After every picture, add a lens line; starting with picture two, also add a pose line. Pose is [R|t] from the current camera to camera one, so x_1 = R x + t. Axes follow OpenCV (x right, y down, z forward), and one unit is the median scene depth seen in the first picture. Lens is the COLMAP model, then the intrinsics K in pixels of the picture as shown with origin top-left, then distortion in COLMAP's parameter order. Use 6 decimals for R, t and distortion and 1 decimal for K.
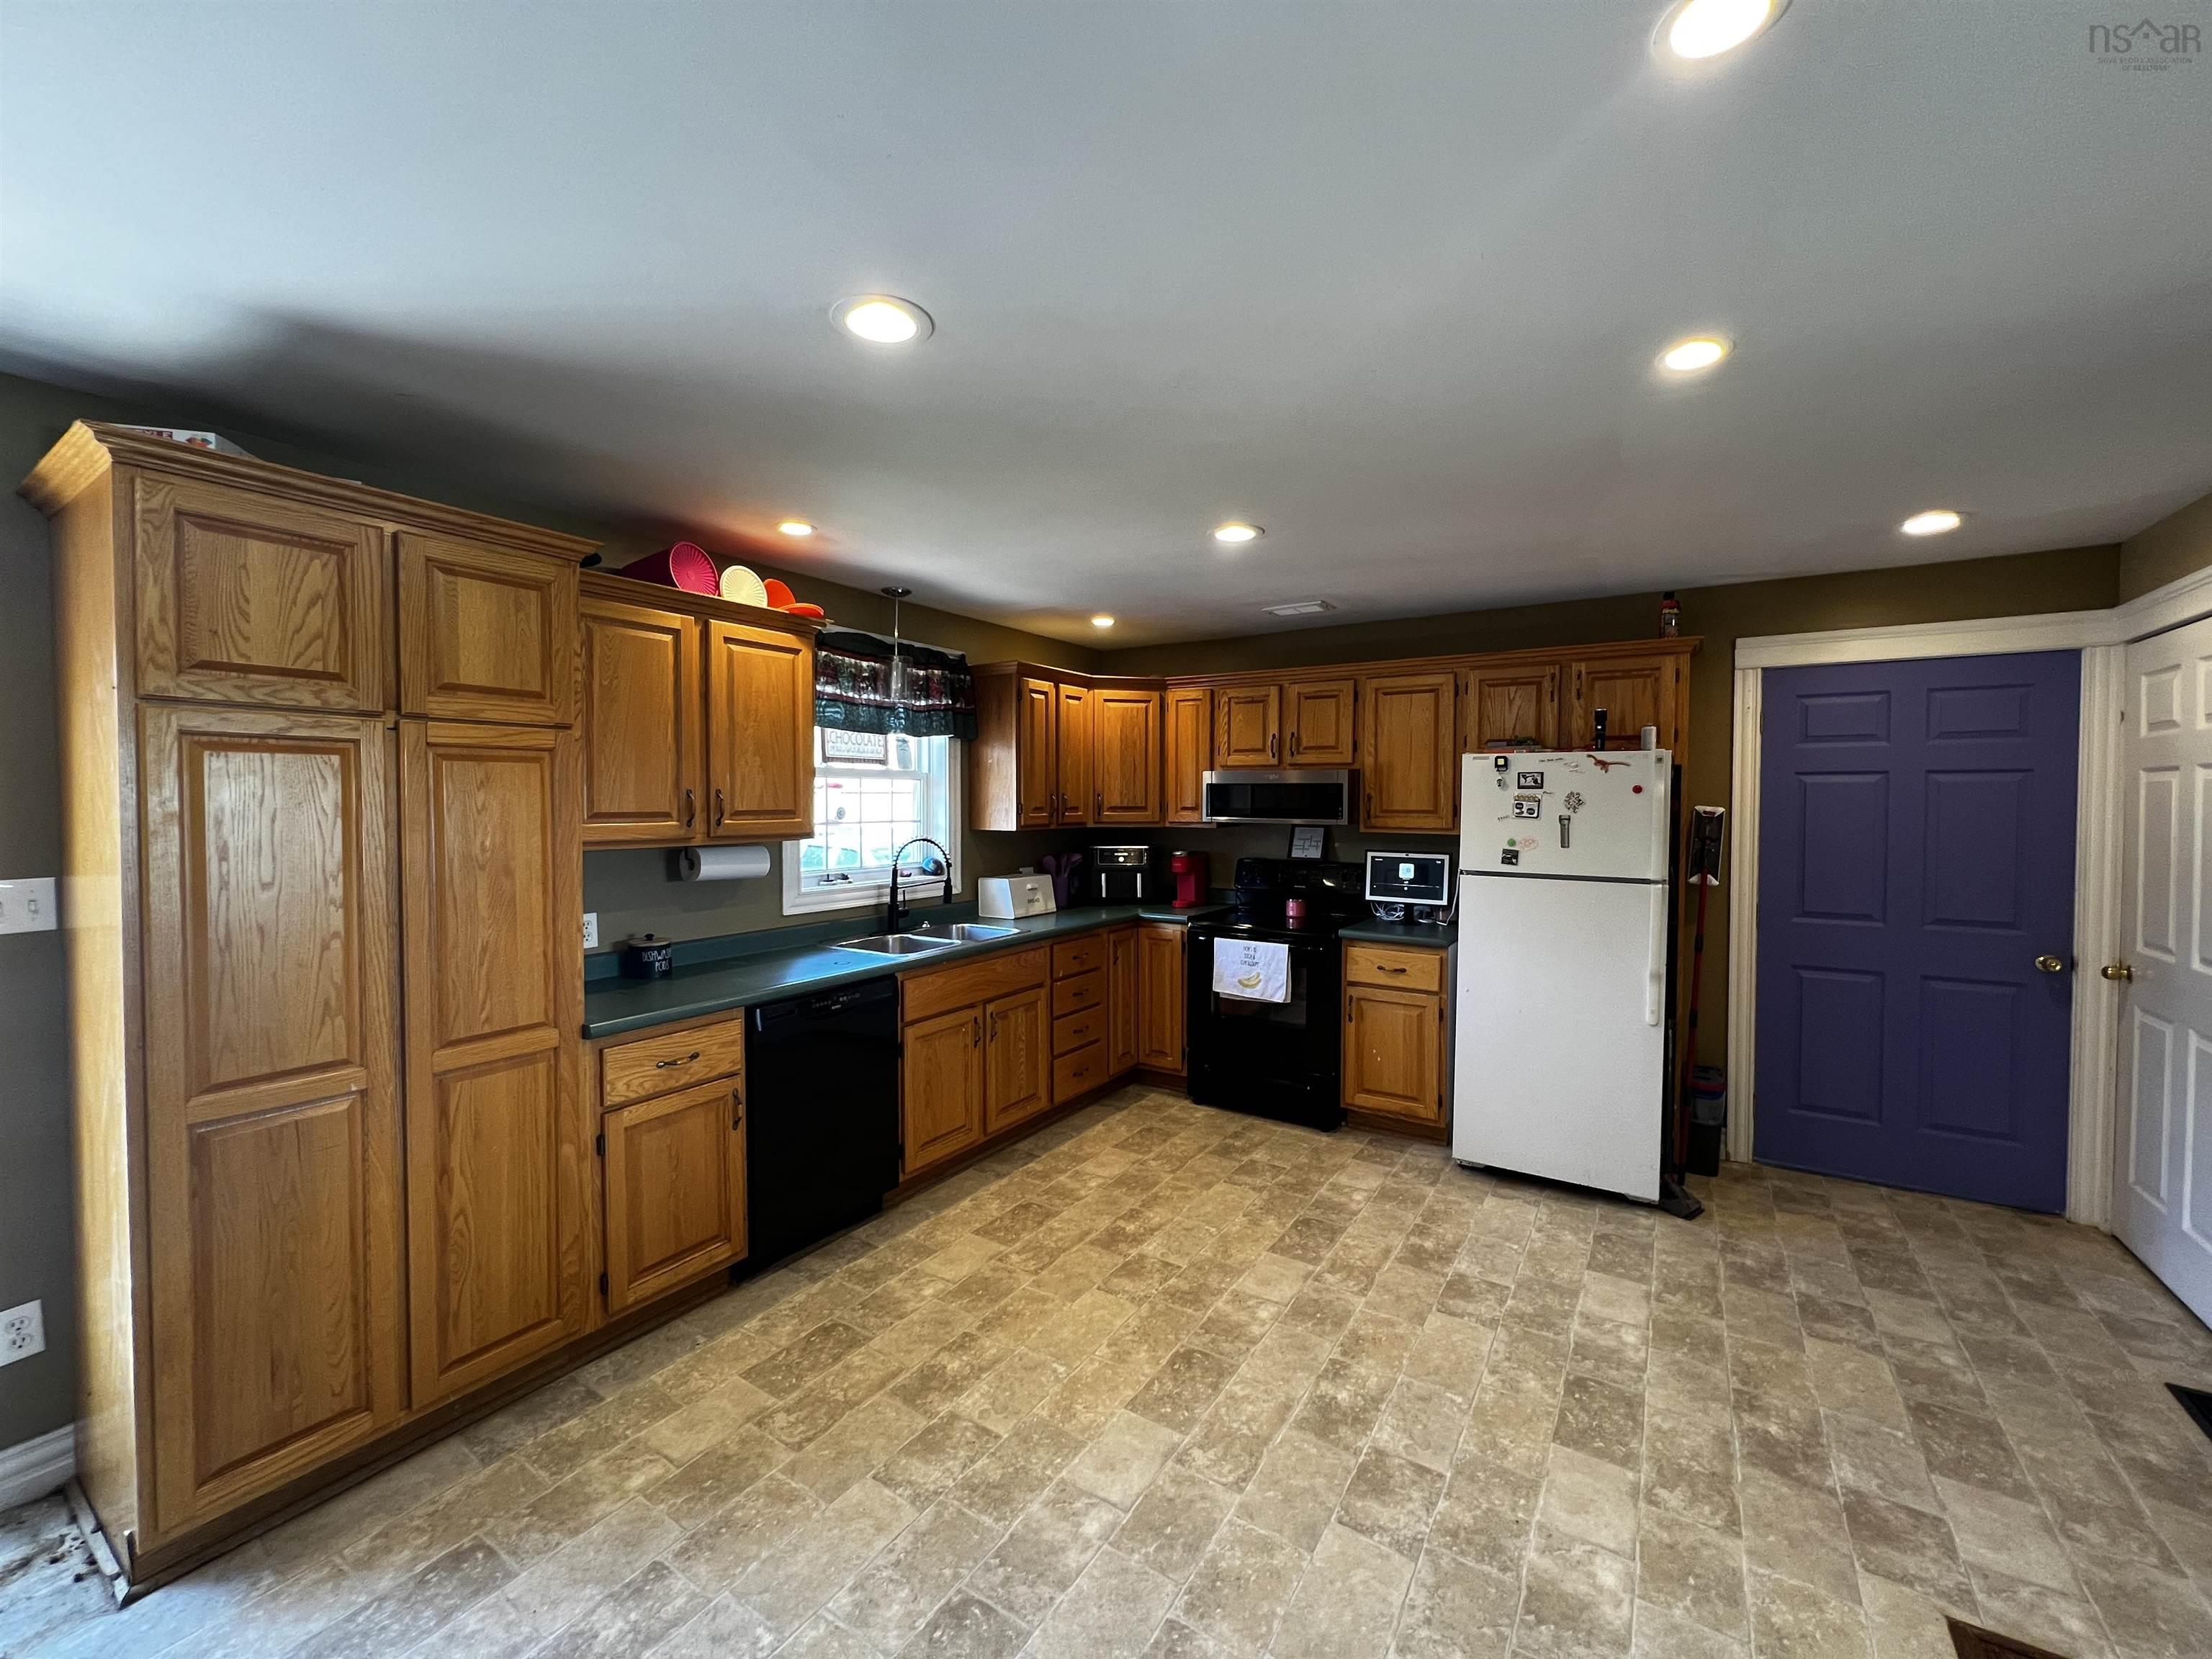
lens RADIAL K [[883.5, 0, 1104.4], [0, 883.5, 821.3], [0, 0, 1]] dist [-0.002086, 0.000578]
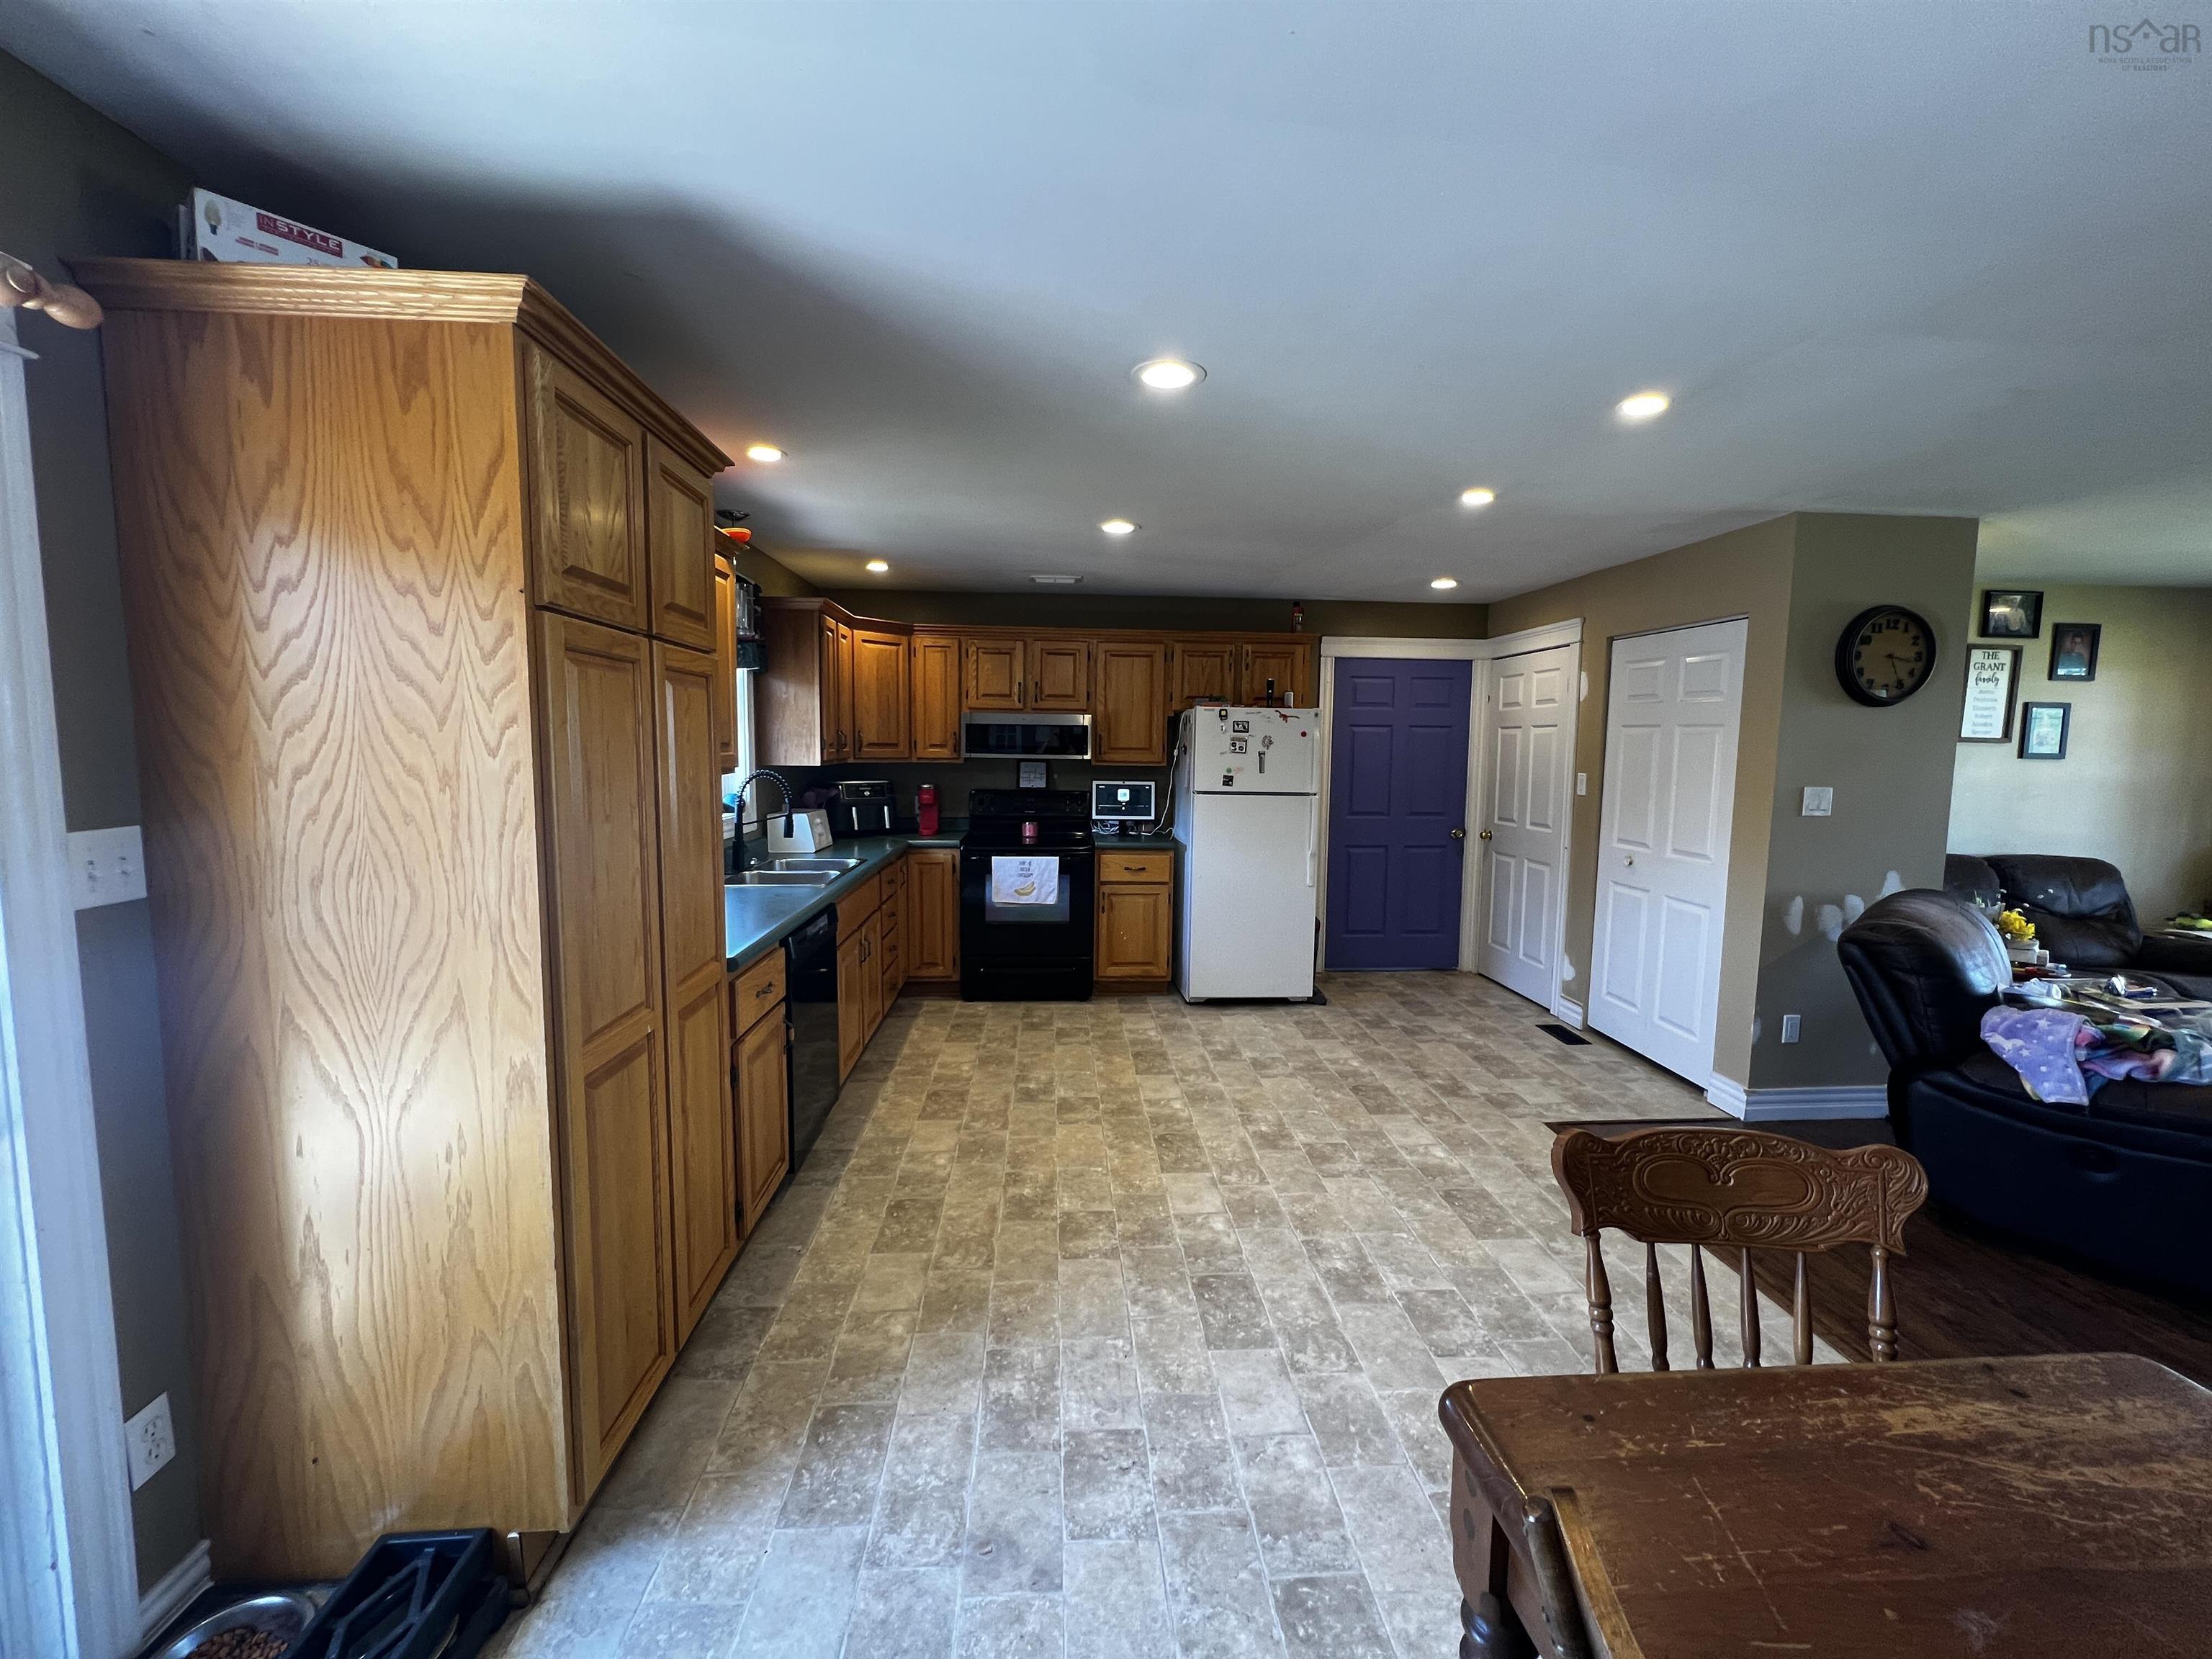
lens RADIAL K [[883.5, 0, 1104.4], [0, 883.5, 821.3], [0, 0, 1]] dist [-0.002086, 0.000578]
pose [[0.803021, -0.044261, 0.594305, -0.601128], [0.004569, 0.997666, 0.068128, 0.008999], [-0.595933, -0.051993, 0.801349, -0.026474]]
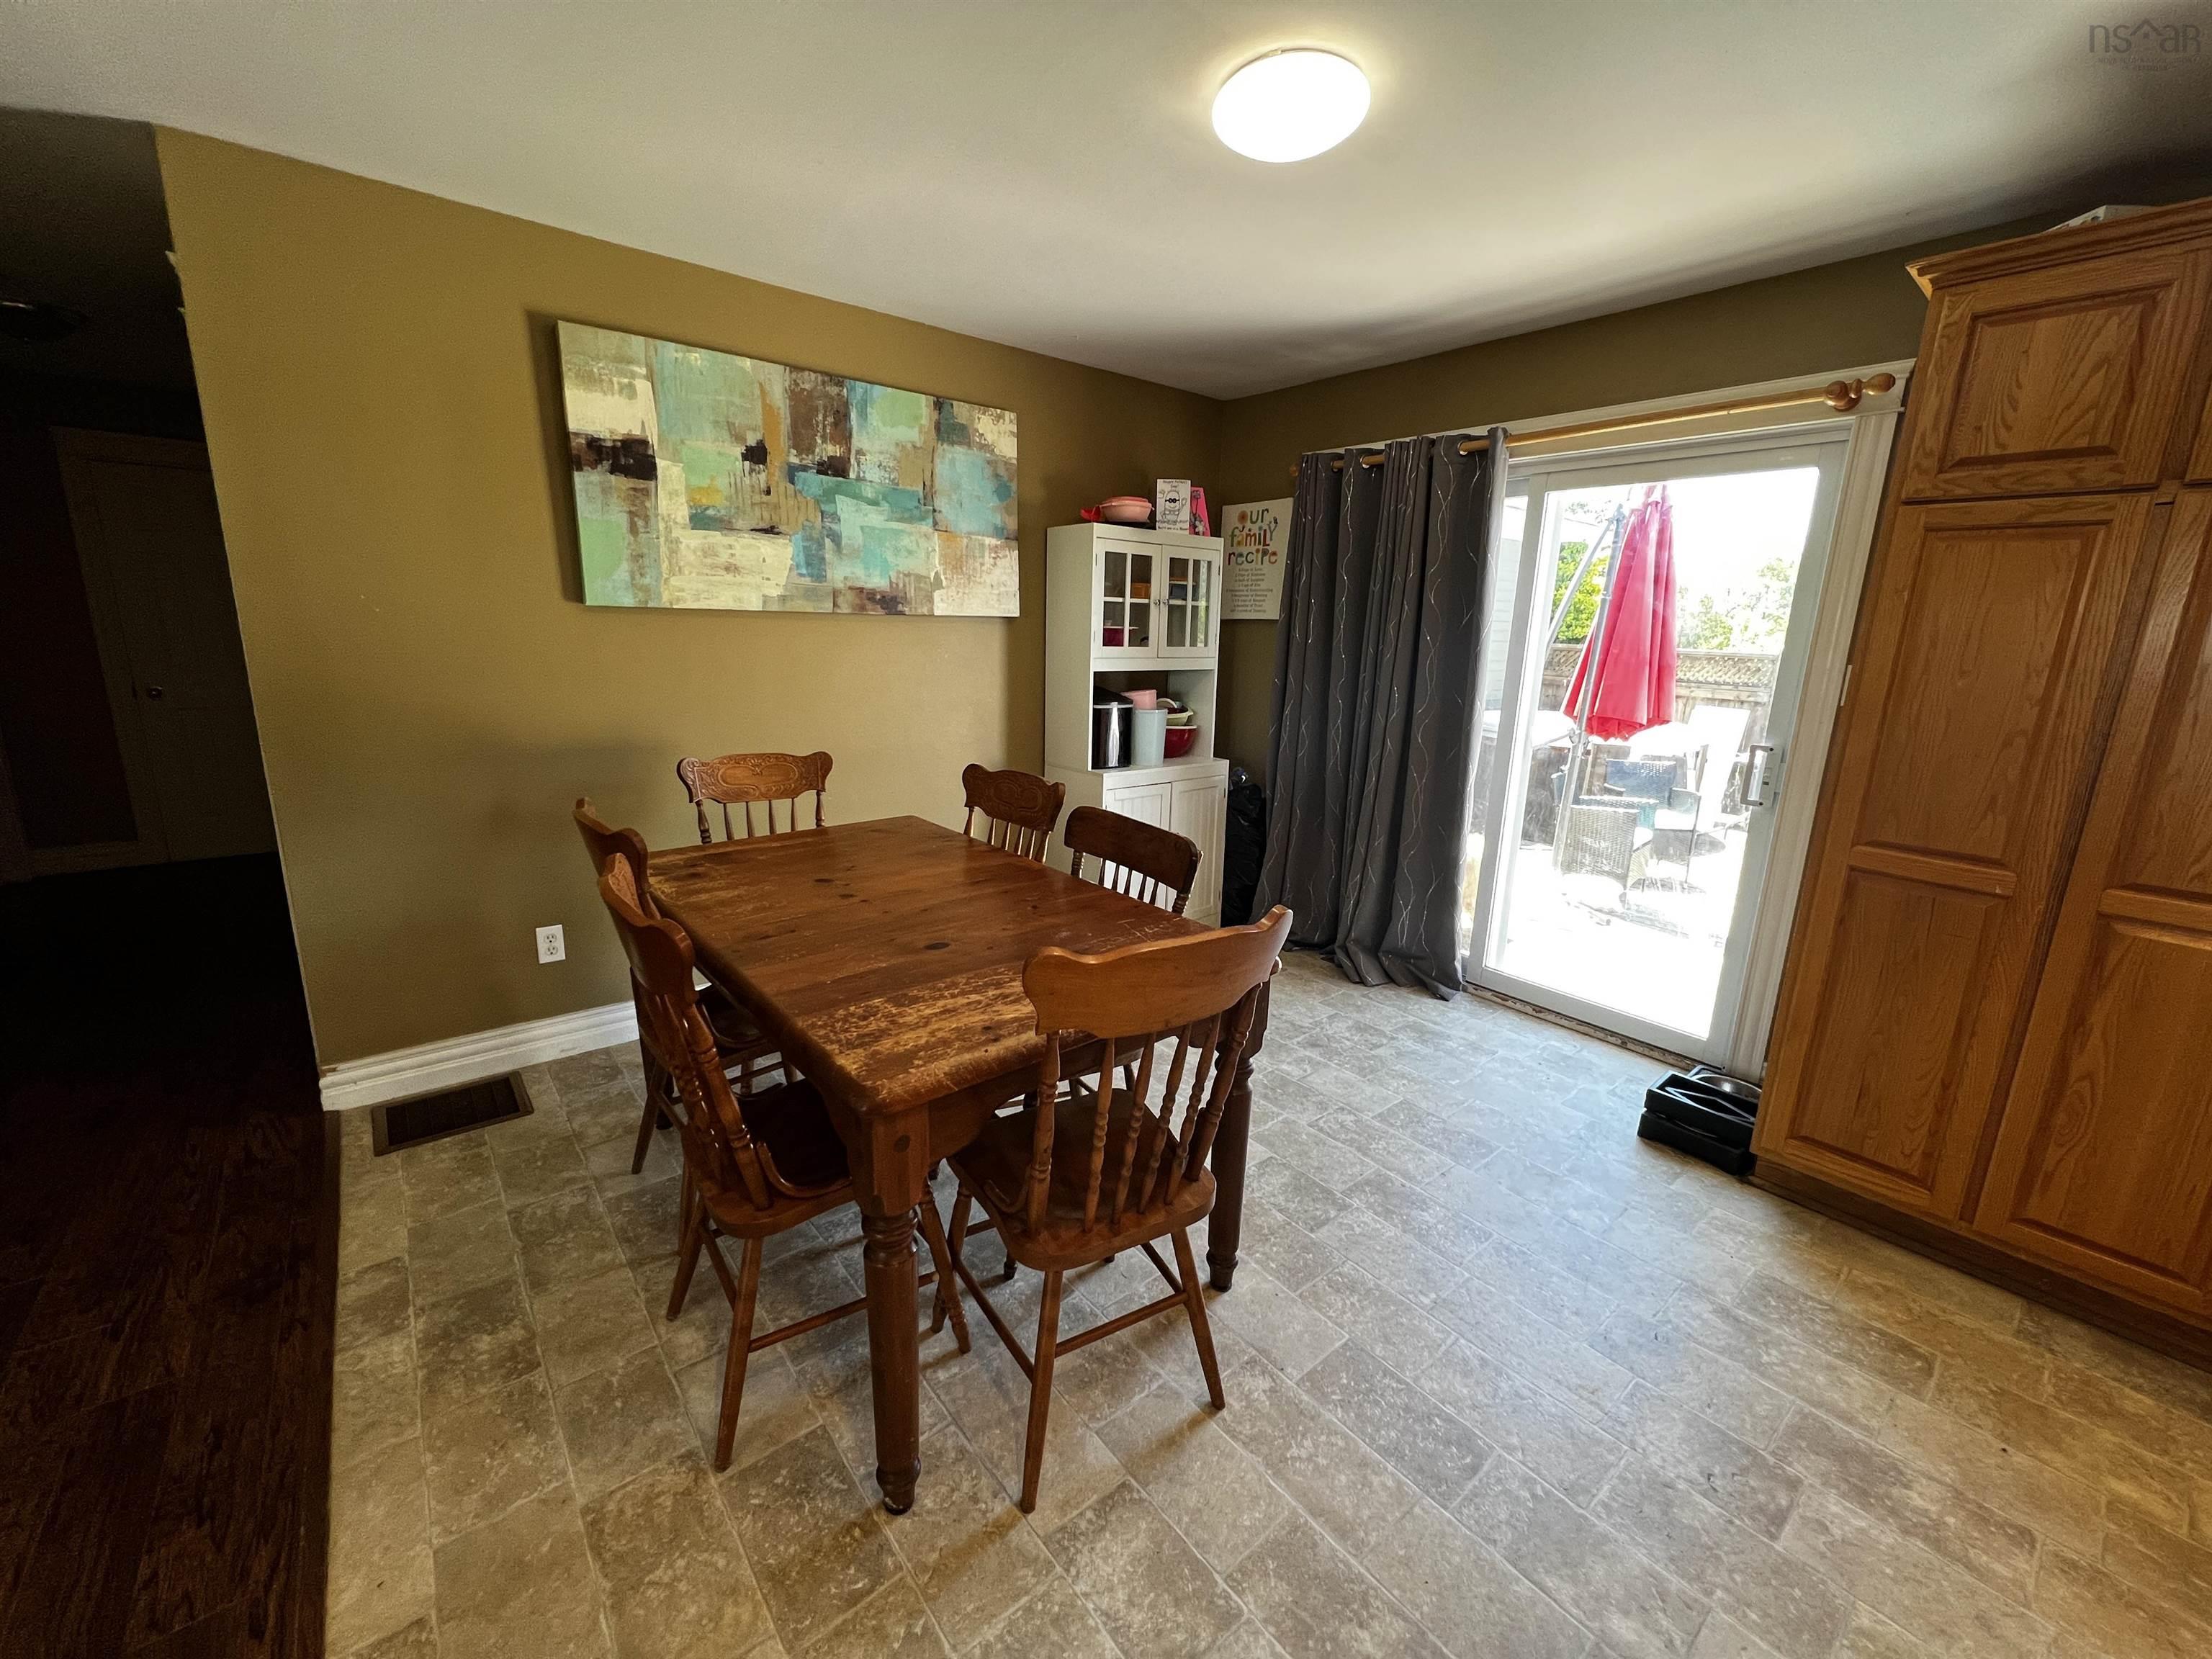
lens RADIAL K [[883.5, 0, 1104.4], [0, 883.5, 821.3], [0, 0, 1]] dist [-0.002086, 0.000578]
pose [[-0.302753, 0.196797, -0.932530, 0.212325], [-0.056285, 0.973050, 0.223621, 0.036878], [0.951406, 0.120190, -0.283517, 0.187901]]
